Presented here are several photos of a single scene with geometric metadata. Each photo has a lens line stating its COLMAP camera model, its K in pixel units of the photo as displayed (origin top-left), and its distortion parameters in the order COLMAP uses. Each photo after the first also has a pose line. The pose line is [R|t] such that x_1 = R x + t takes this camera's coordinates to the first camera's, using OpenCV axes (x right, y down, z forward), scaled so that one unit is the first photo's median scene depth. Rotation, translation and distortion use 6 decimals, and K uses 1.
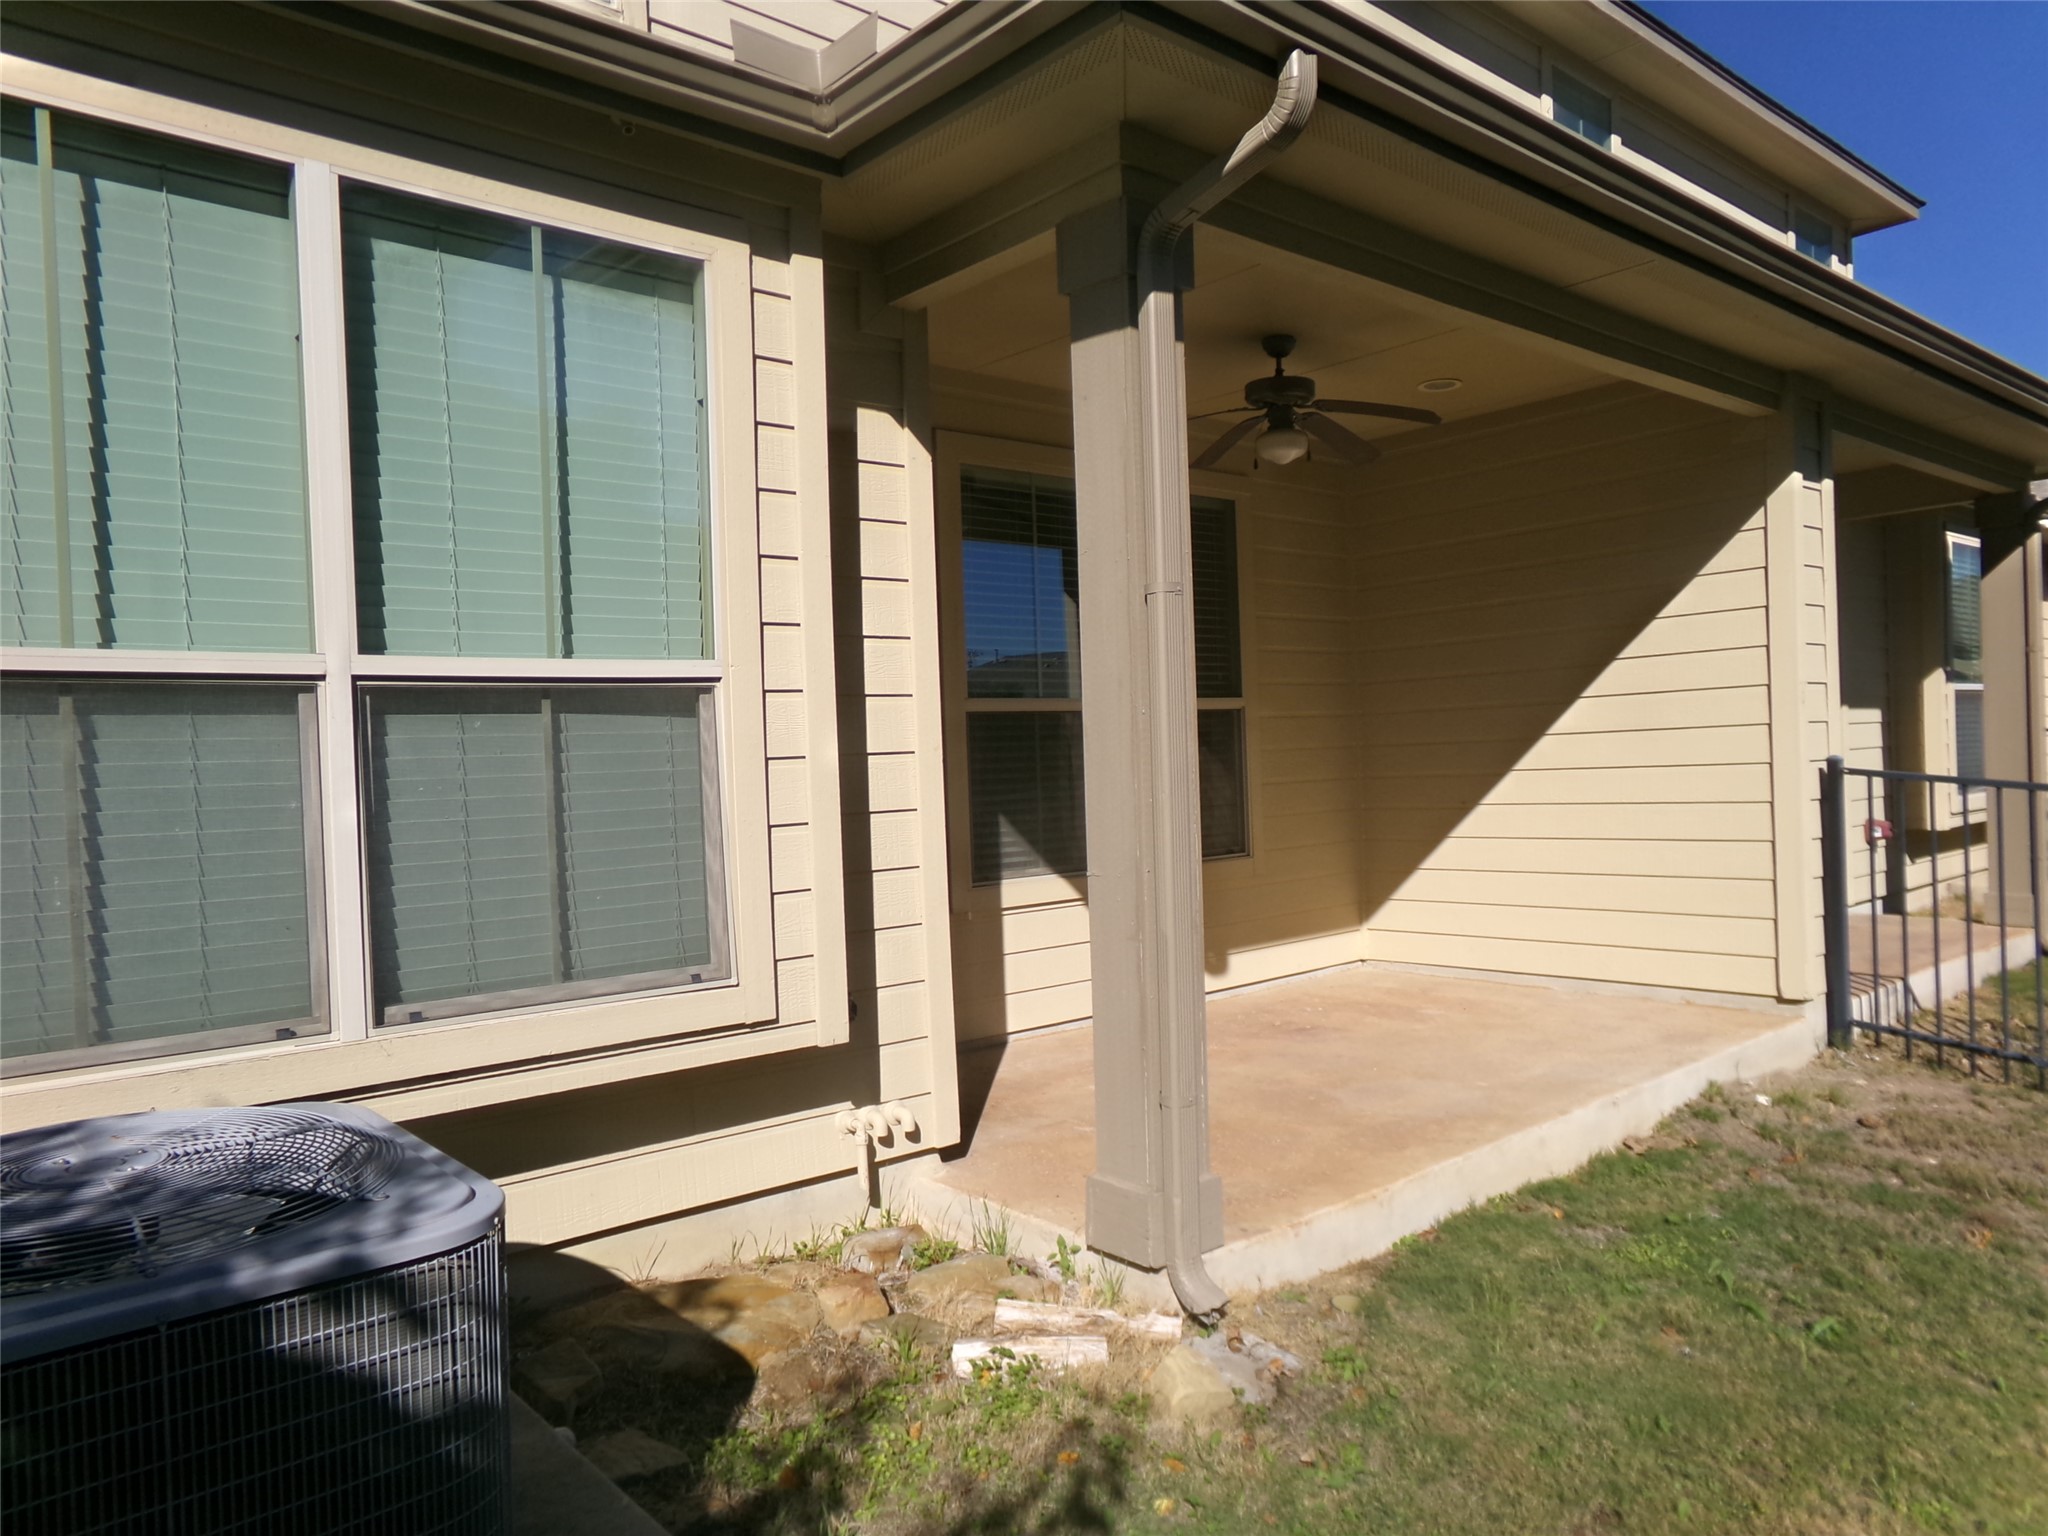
lens RADIAL K [[1412.7, 0, 1012.4], [0, 1412.7, 772.8], [0, 0, 1]] dist [-0.008395, 0.055632]
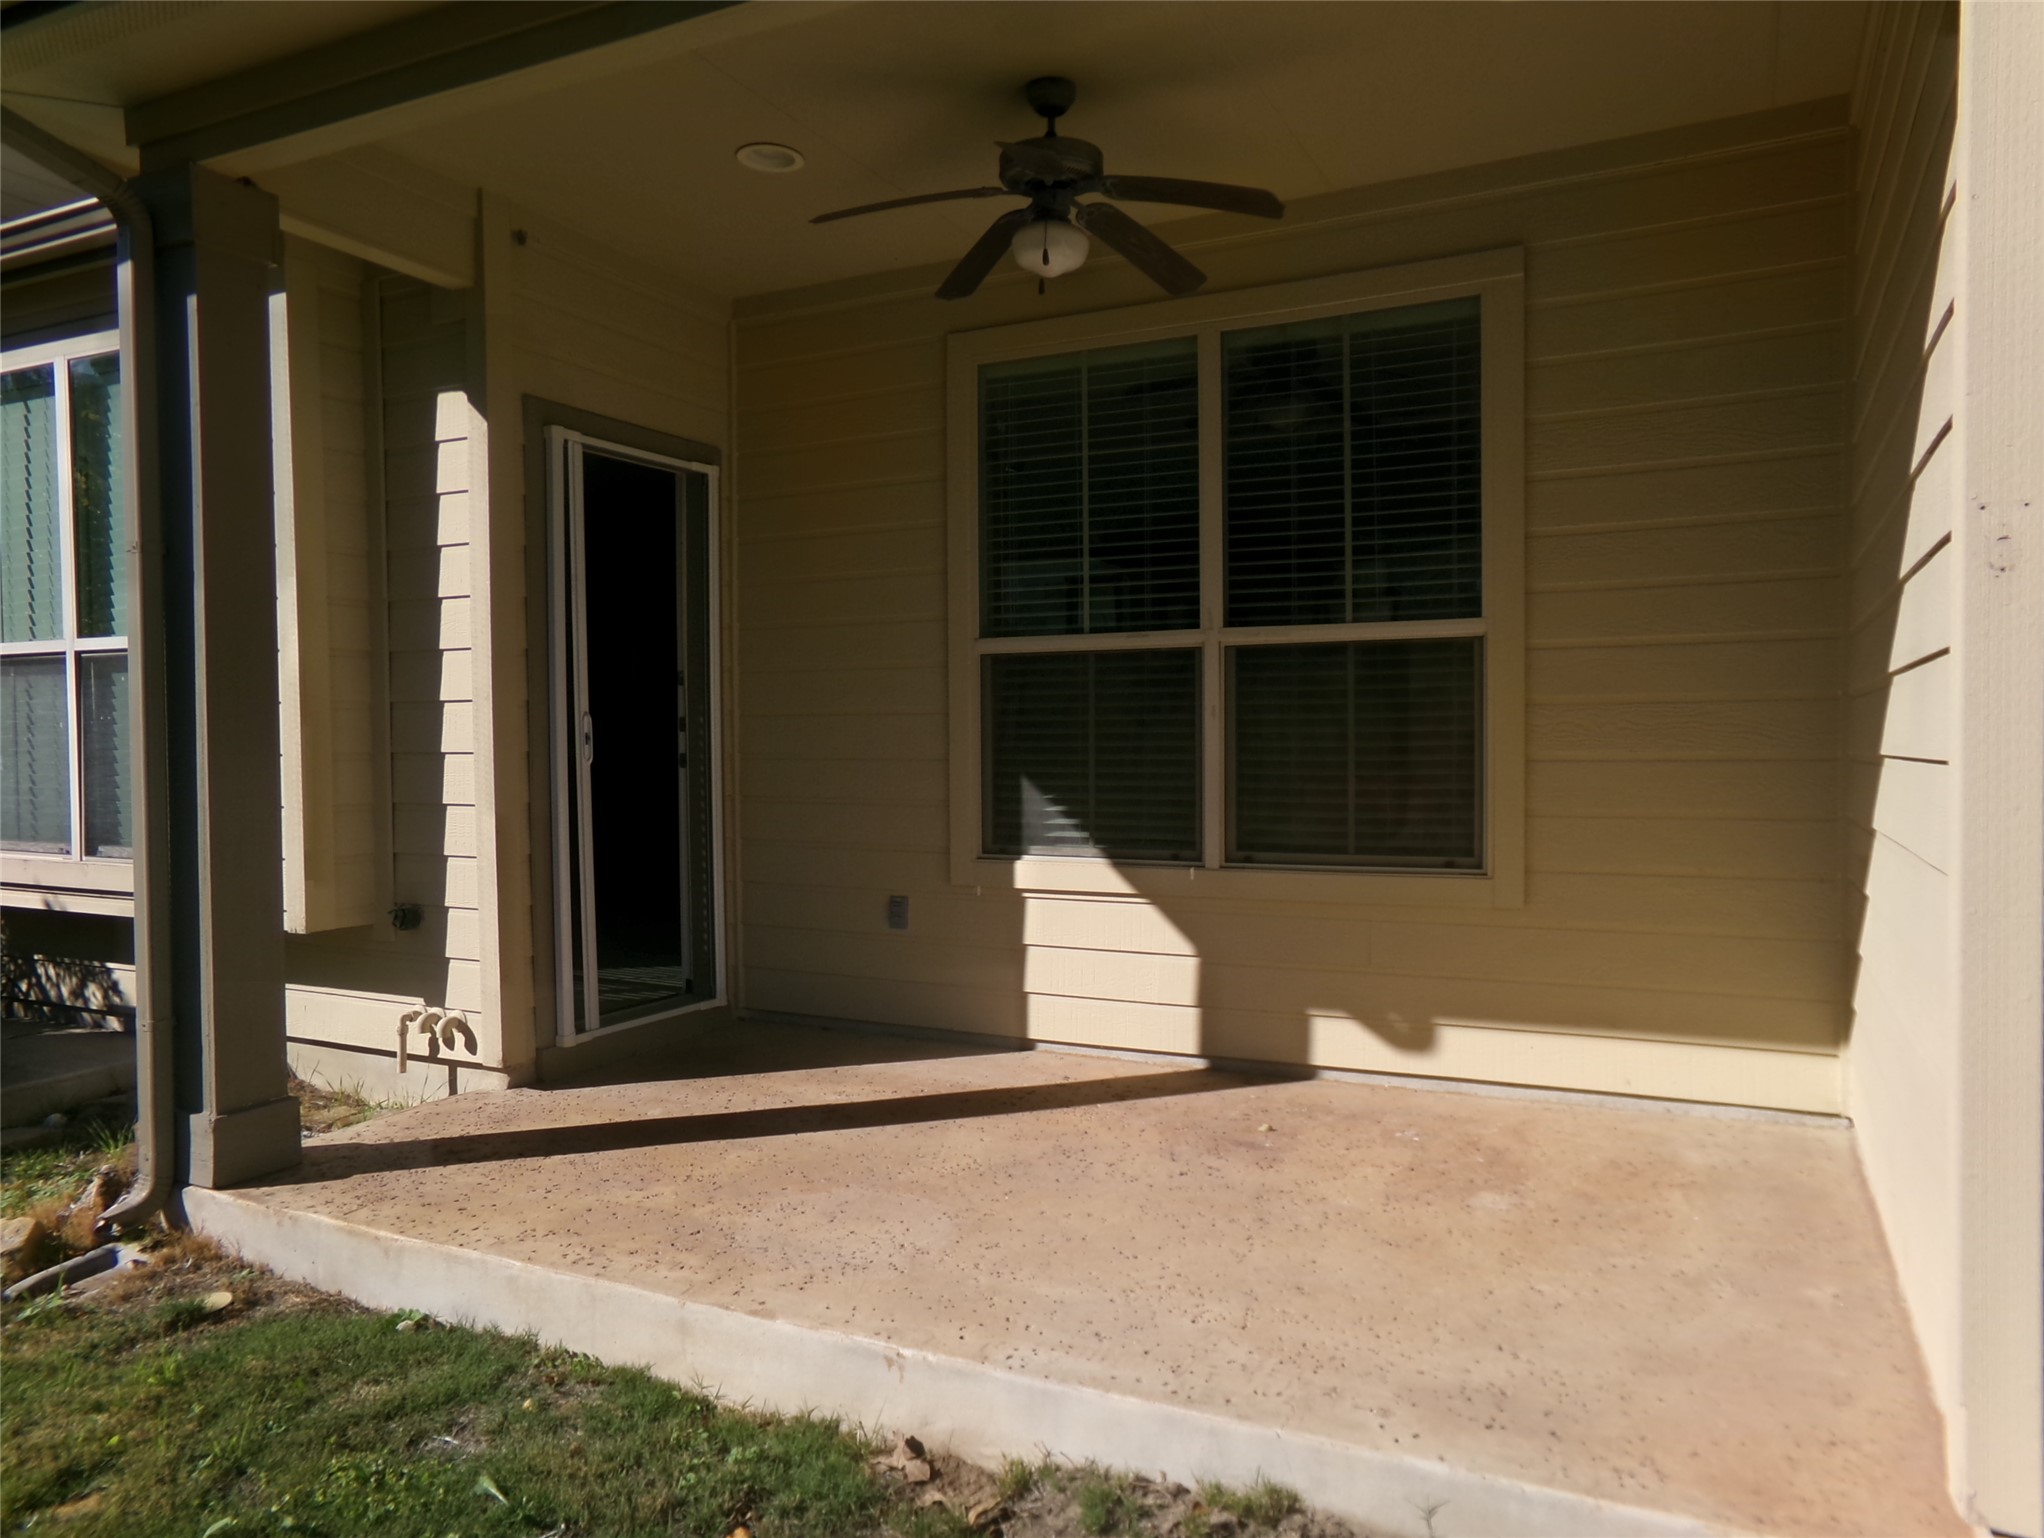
lens RADIAL K [[1413.9, 0, 1023.5], [0, 1413.9, 775.4], [0, 0, 1]] dist [-0.134592, 0.294142]
pose [[0.374724, 0.064524, -0.924888, 0.809509], [-0.019747, 0.997904, 0.061617, -0.023983], [0.926926, -0.004825, 0.375213, 0.736673]]
